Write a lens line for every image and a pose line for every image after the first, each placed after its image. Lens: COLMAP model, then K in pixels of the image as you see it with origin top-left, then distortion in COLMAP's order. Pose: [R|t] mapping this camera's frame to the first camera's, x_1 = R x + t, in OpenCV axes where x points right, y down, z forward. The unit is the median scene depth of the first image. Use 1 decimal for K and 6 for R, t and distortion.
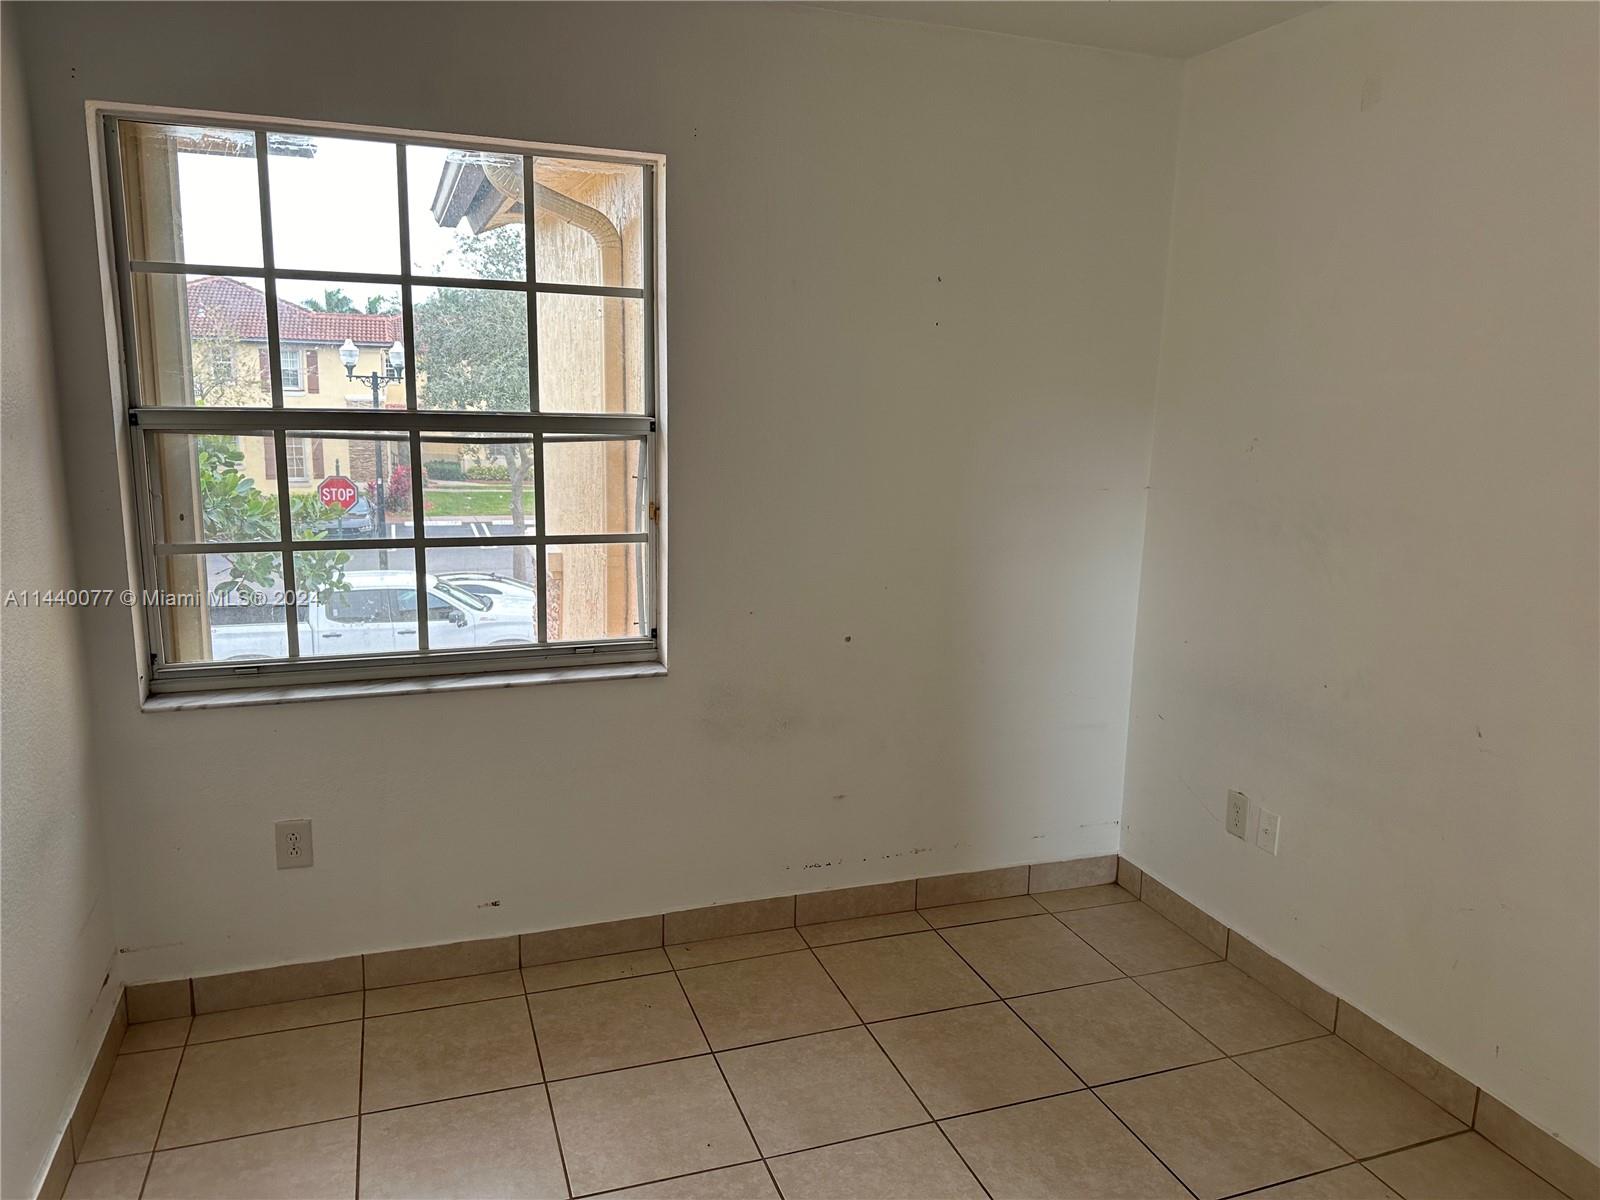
lens RADIAL K [[1111.6, 0, 797.5], [0, 1111.6, 610.4], [0, 0, 1]] dist [0.095999, -0.184327]
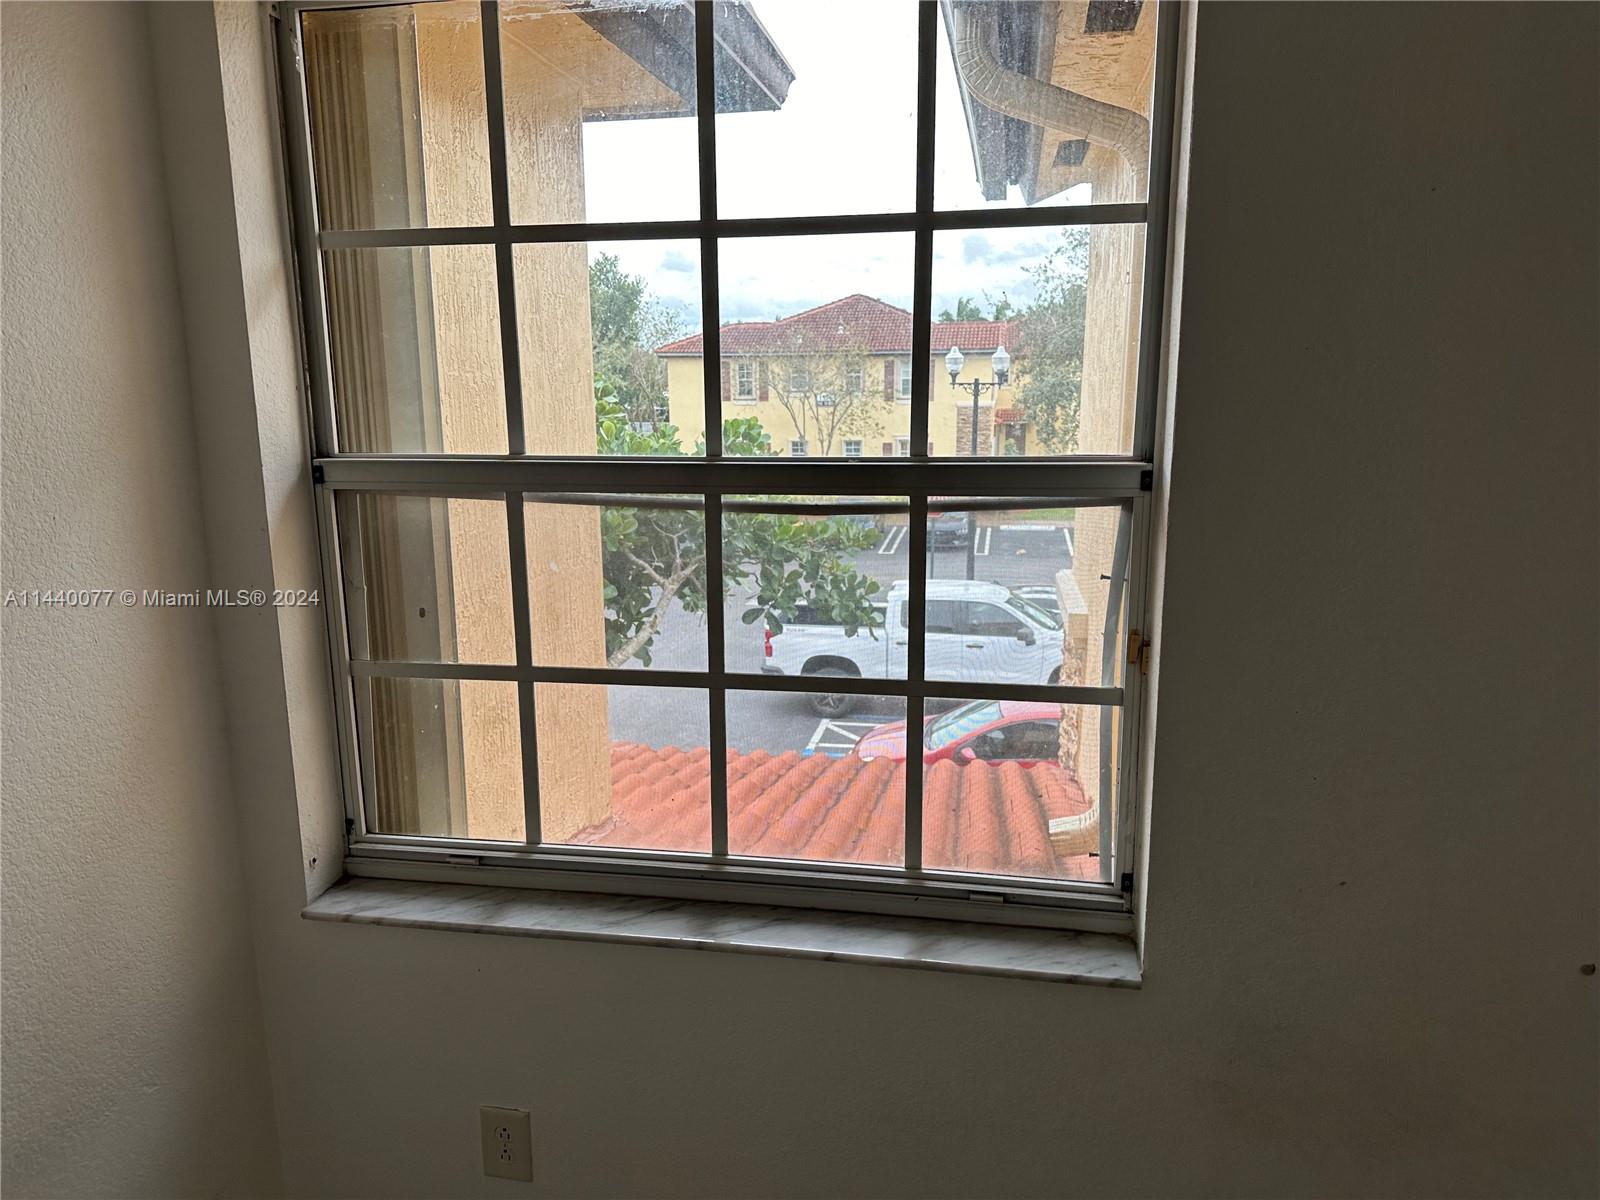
lens RADIAL K [[1111.6, 0, 797.5], [0, 1111.6, 610.4], [0, 0, 1]] dist [0.095999, -0.184327]
pose [[0.864097, 0.068815, -0.498599, -0.012071], [-0.068957, 0.997454, 0.018159, -0.106734], [0.498580, 0.018691, 0.866642, 0.499246]]
